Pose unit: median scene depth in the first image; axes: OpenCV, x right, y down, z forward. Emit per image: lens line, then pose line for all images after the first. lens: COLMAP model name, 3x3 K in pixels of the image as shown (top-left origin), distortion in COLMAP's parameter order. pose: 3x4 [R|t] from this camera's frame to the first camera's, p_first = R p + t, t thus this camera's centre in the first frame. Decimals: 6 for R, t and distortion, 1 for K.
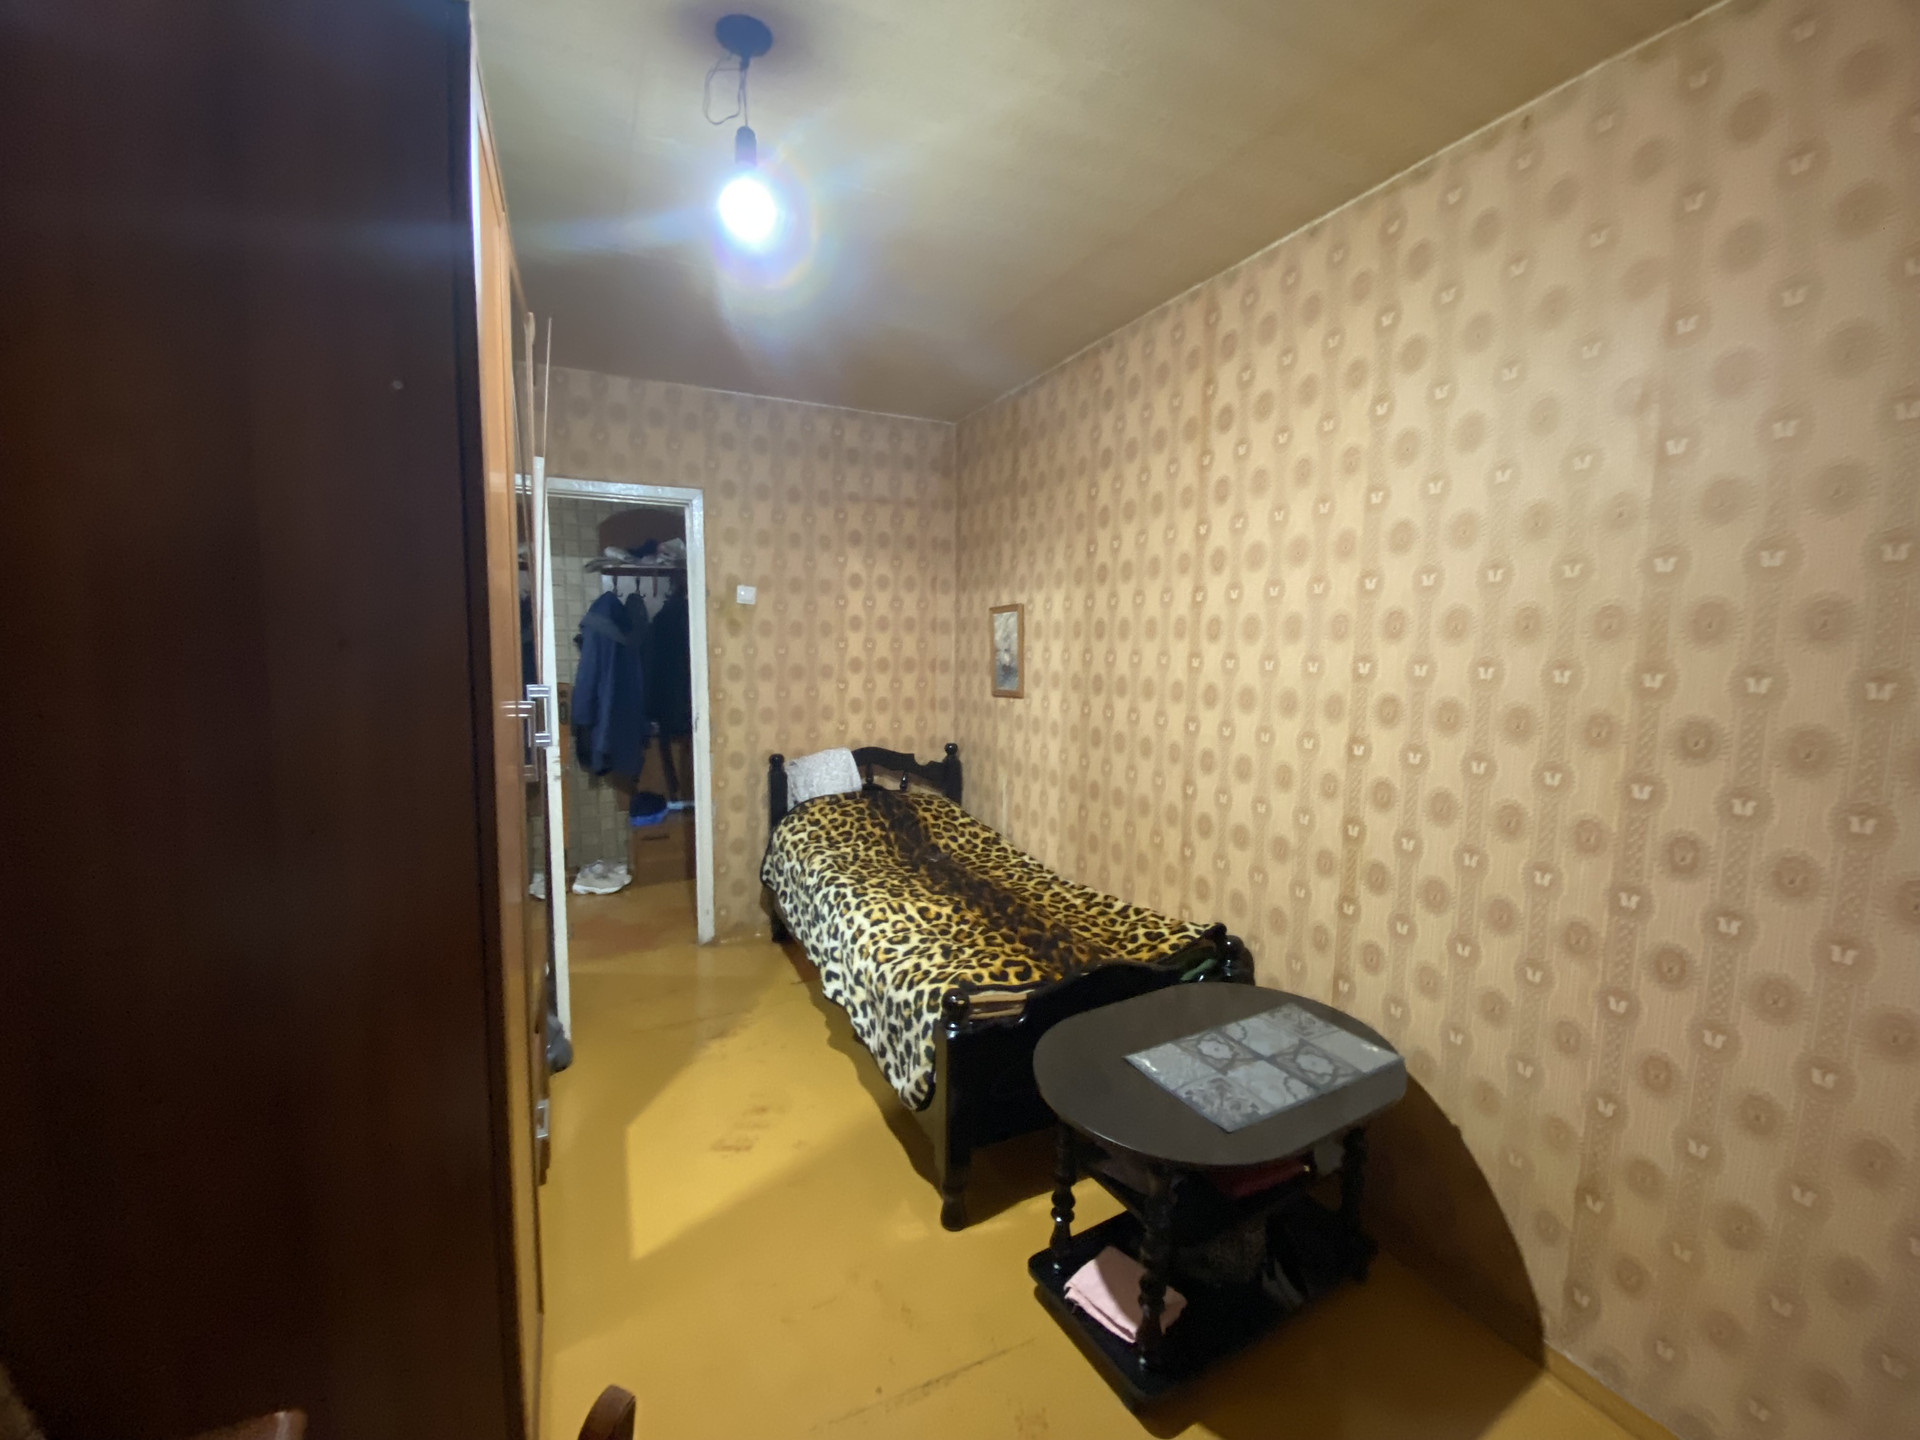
lens RADIAL K [[780.6, 0, 954.9], [0, 780.6, 723.3], [0, 0, 1]] dist [0.022119, -0.024284]
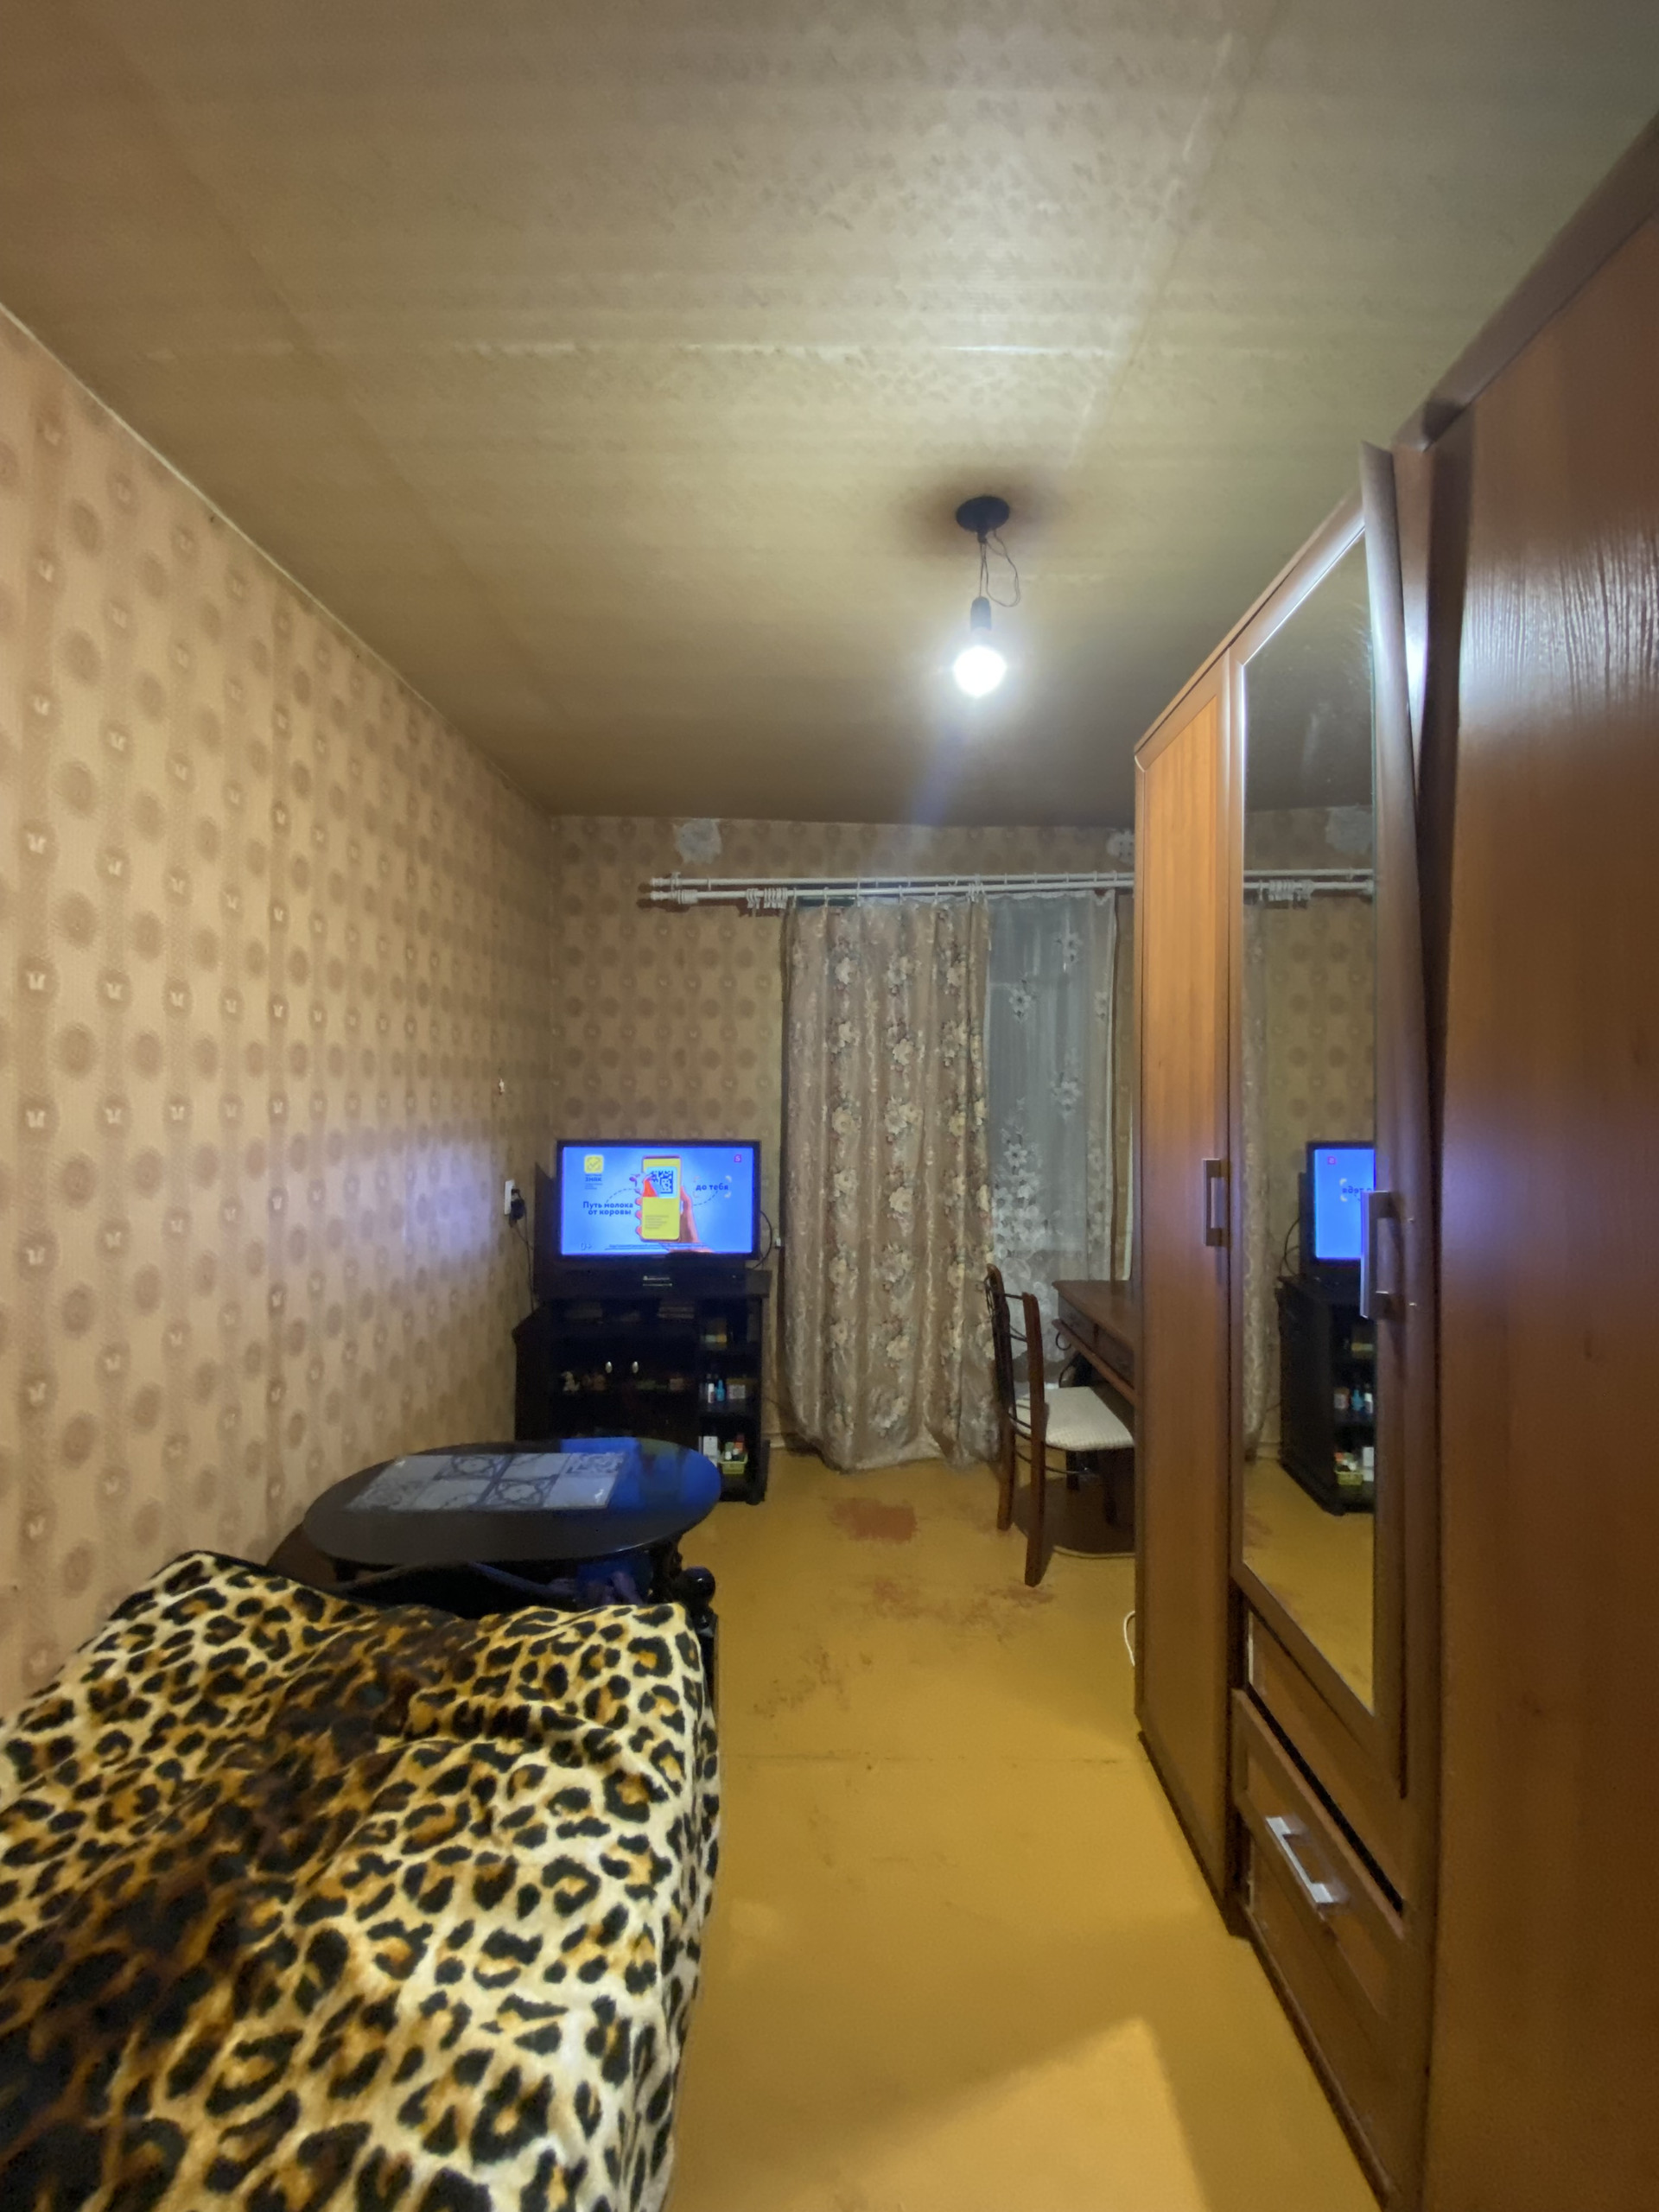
lens RADIAL K [[899.3, 0, 828.8], [0, 899.3, 1096.0], [0, 0, 1]] dist [0.022119, -0.024284]
pose [[-0.902431, -0.028446, 0.429894, -0.362499], [0.019452, 0.994110, 0.106616, -0.142669], [-0.430395, 0.104576, -0.896563, 1.306527]]
